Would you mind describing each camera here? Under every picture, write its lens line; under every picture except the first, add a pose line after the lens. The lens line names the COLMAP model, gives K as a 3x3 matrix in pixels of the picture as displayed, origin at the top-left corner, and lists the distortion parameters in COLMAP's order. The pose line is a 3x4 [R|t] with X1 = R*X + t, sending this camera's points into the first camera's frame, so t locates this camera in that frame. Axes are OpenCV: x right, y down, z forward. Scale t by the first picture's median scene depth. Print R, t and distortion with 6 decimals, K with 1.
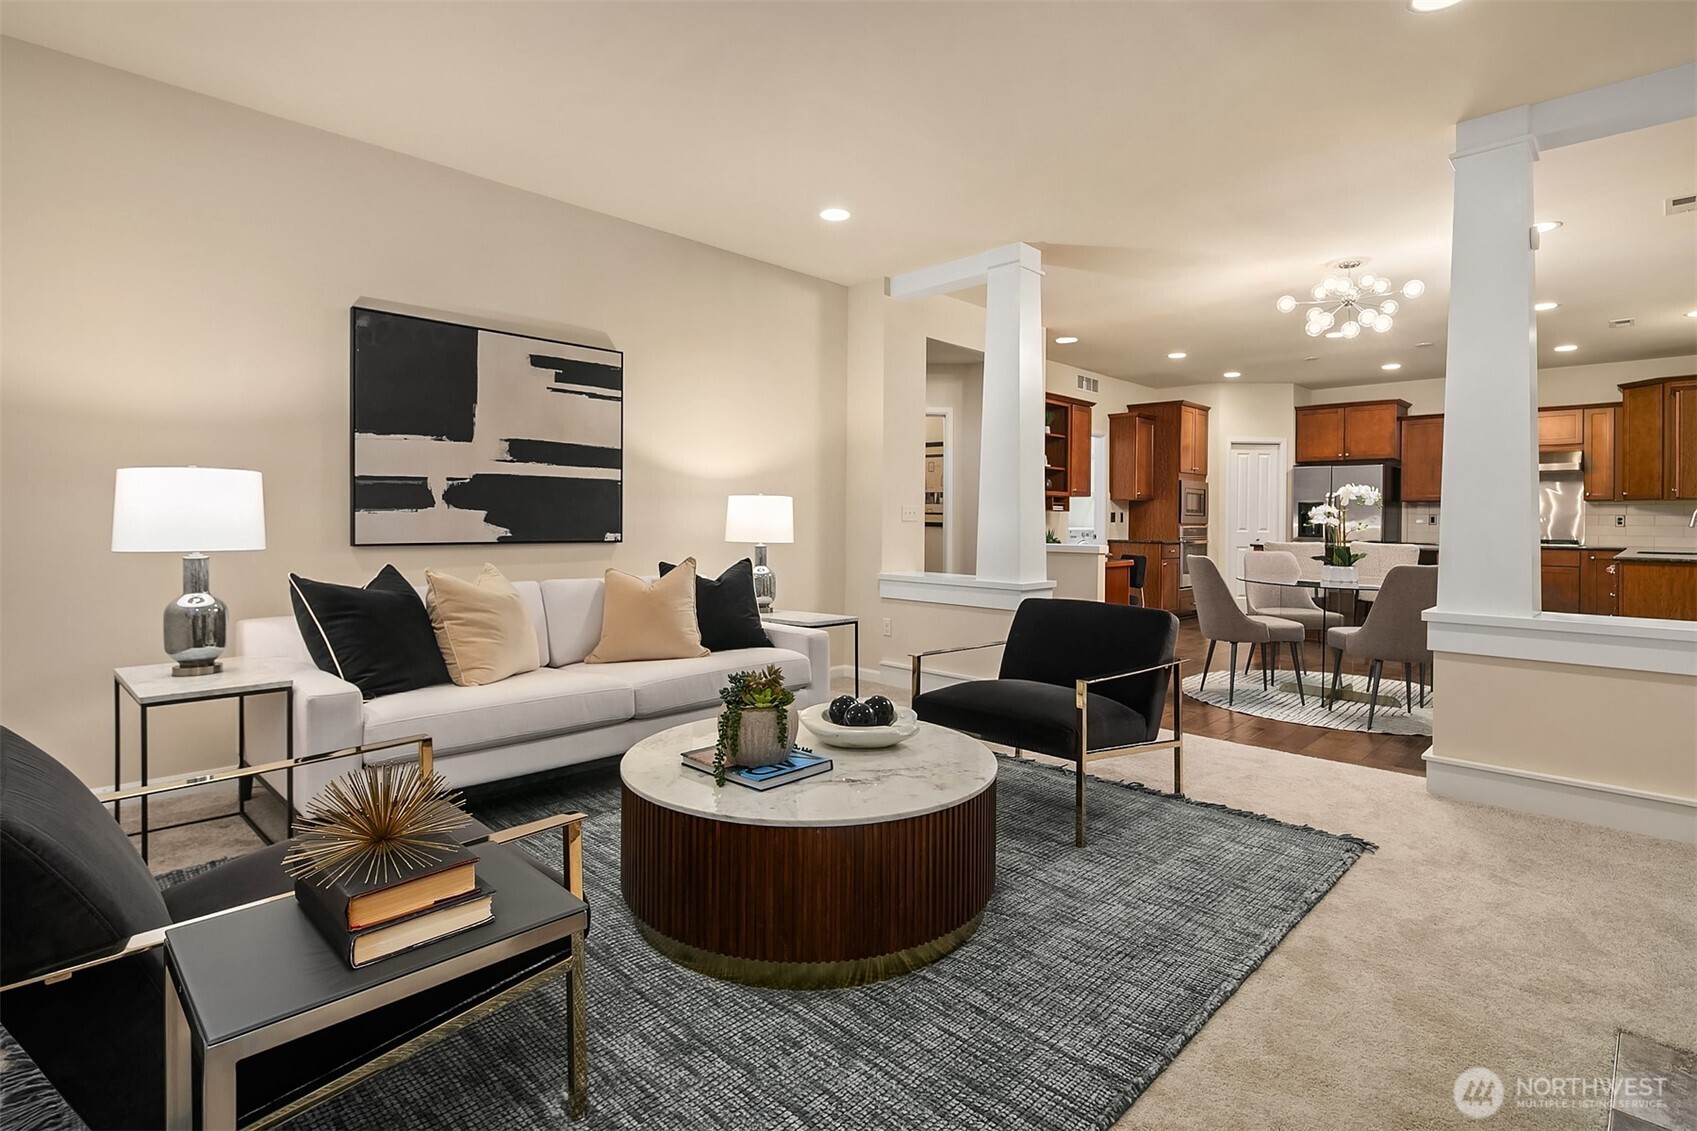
lens RADIAL K [[826.0, 0, 813.2], [0, 826.0, 510.0], [0, 0, 1]] dist [0.003334, 0.000462]
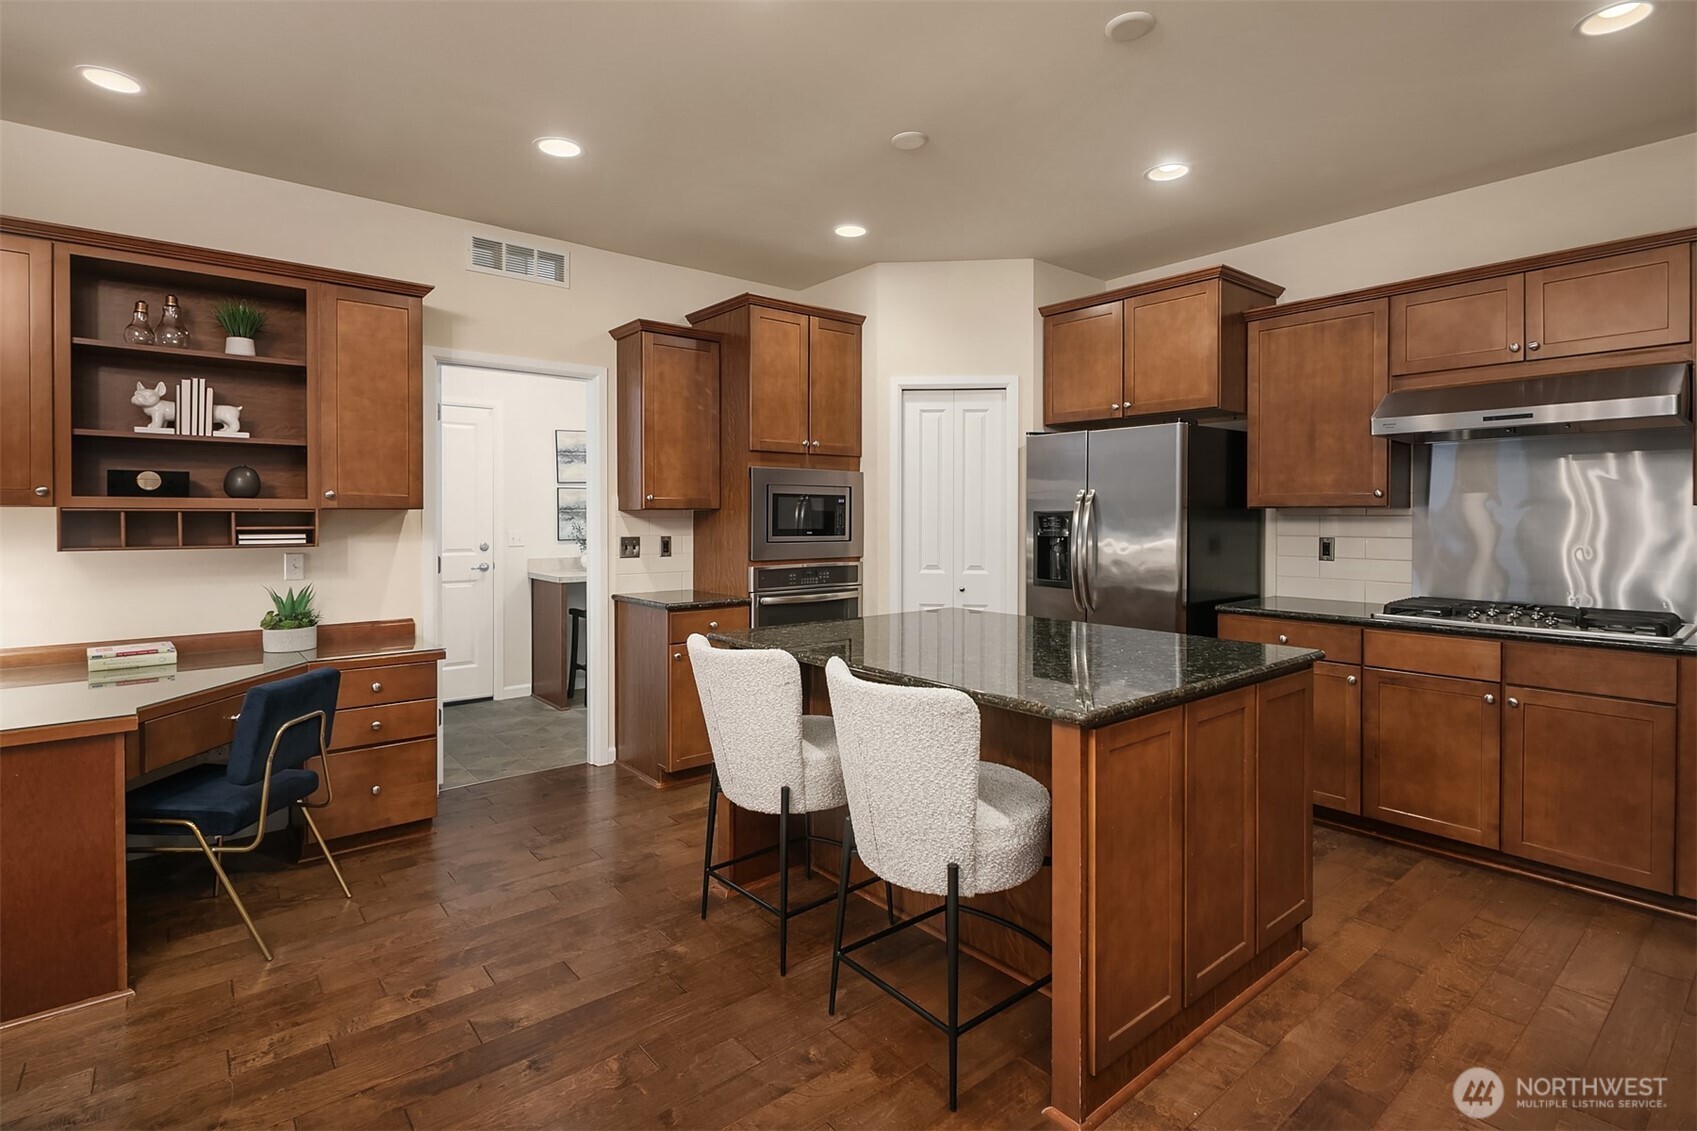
lens RADIAL K [[826.0, 0, 813.2], [0, 826.0, 510.0], [0, 0, 1]] dist [0.003334, 0.000462]
pose [[0.995266, -0.010979, -0.096562, 0.522577], [0.011195, 0.999936, 0.001694, -0.012521], [0.096537, -0.002767, 0.995326, 0.542594]]
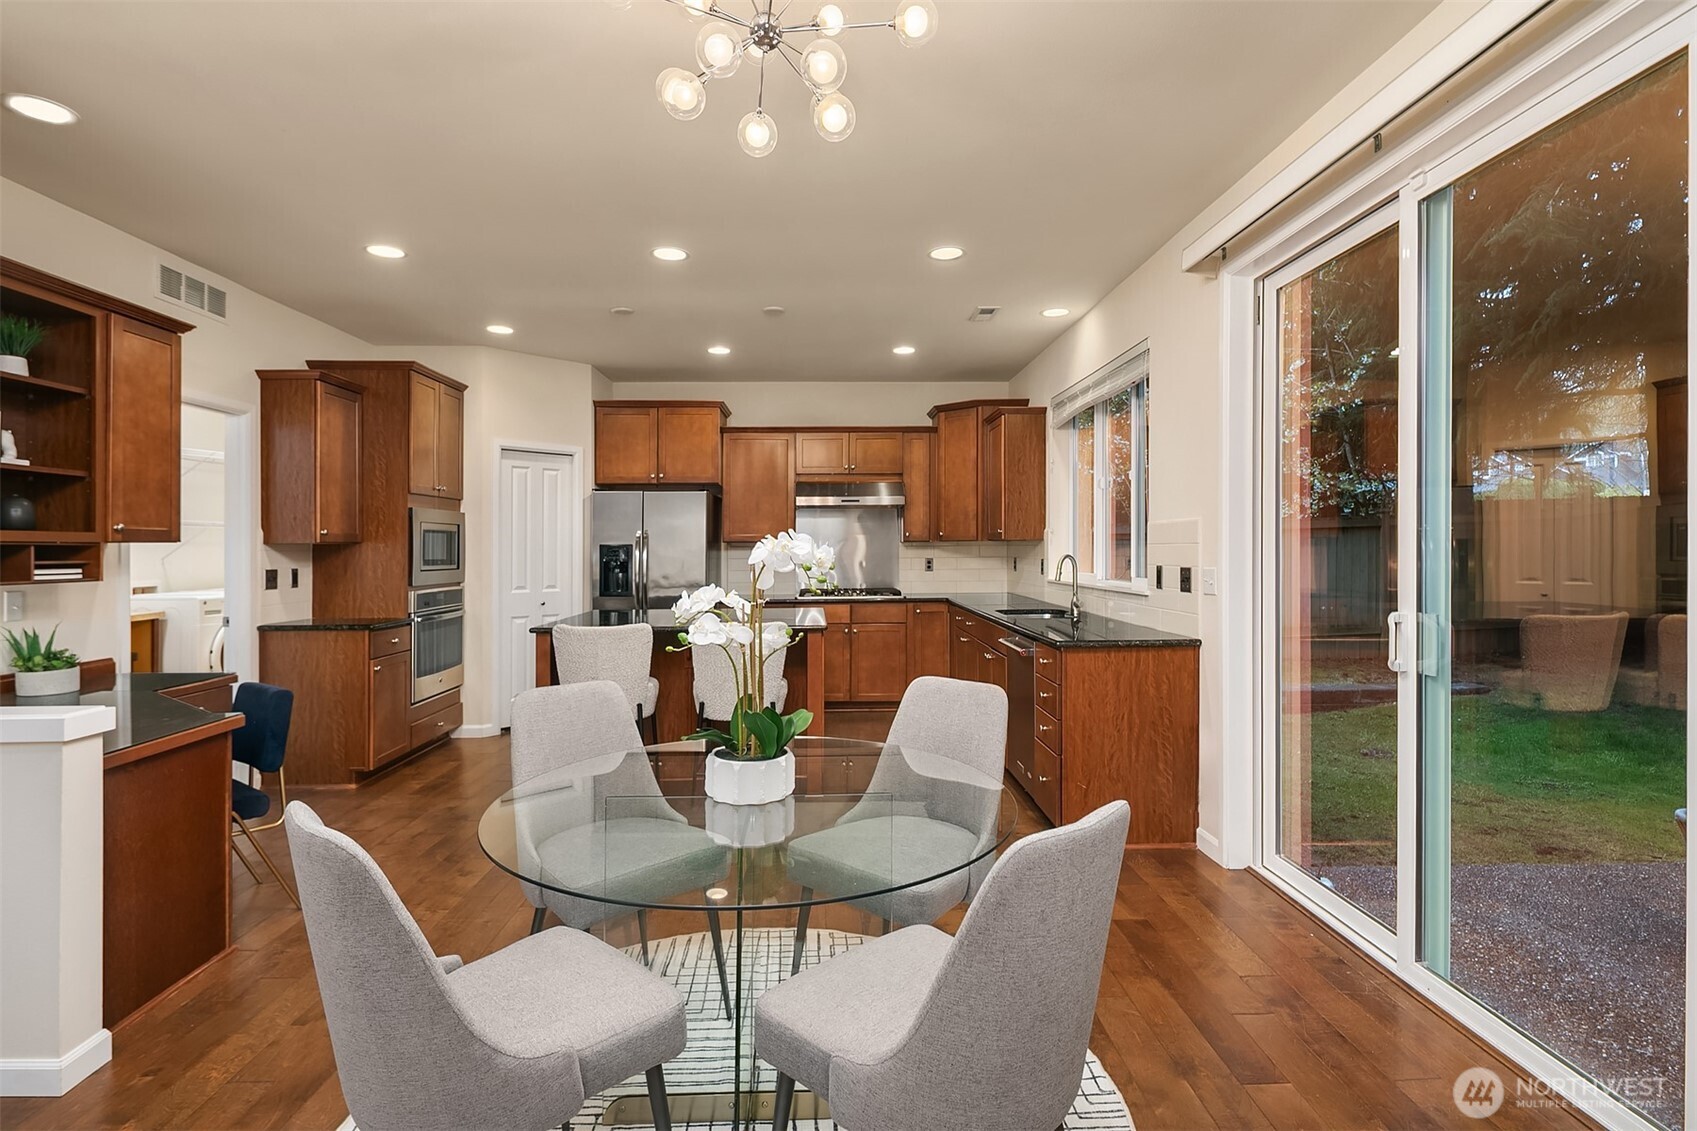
lens RADIAL K [[859.8, 0, 842.3], [0, 859.8, 541.2], [0, 0, 1]] dist [-0.000200, -0.000680]
pose [[0.675032, -0.008708, 0.737737, 0.216568], [0.005786, 0.999962, 0.006509, -0.015872], [-0.737766, -0.000126, 0.675057, 0.403537]]
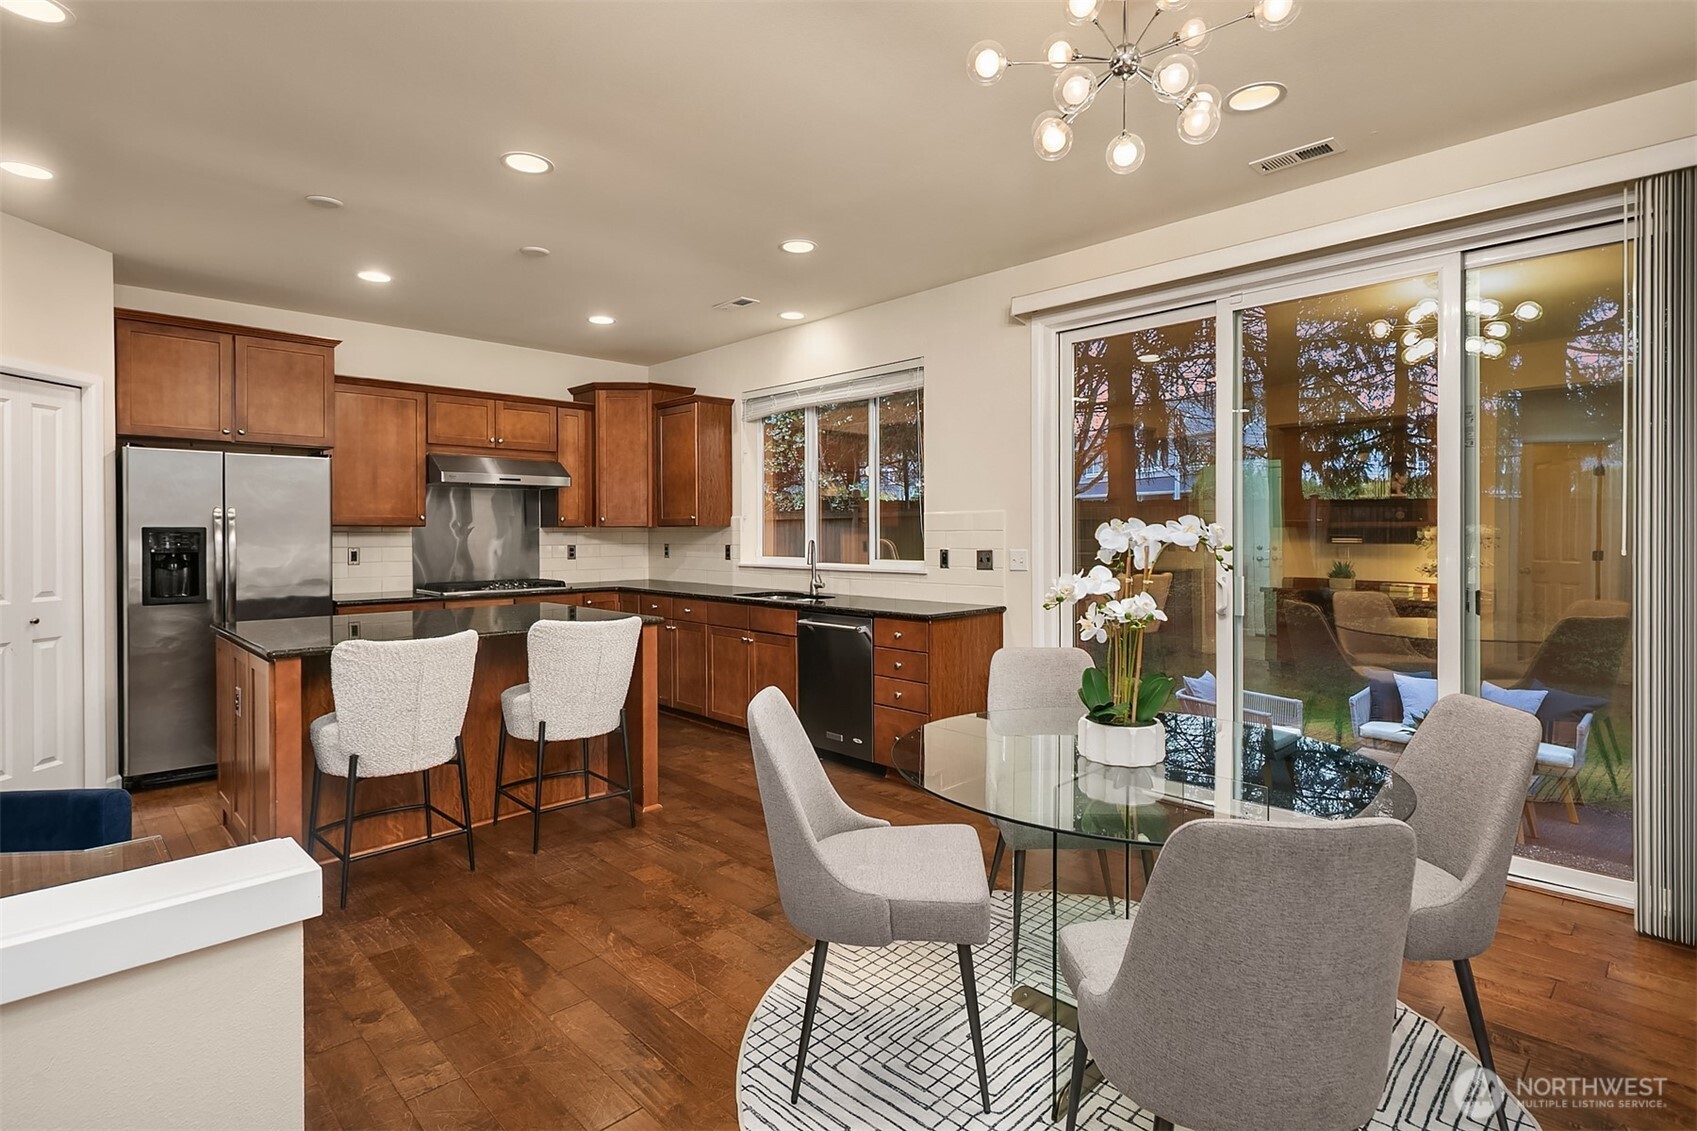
lens RADIAL K [[836.0, 0, 881.9], [0, 836.0, 531.6], [0, 0, 1]] dist [-0.001212, -0.000506]
pose [[-0.027819, -0.008931, 0.999573, 0.134703], [-0.008237, 0.999928, 0.008704, -0.014542], [-0.999579, -0.007992, -0.027891, 0.635184]]
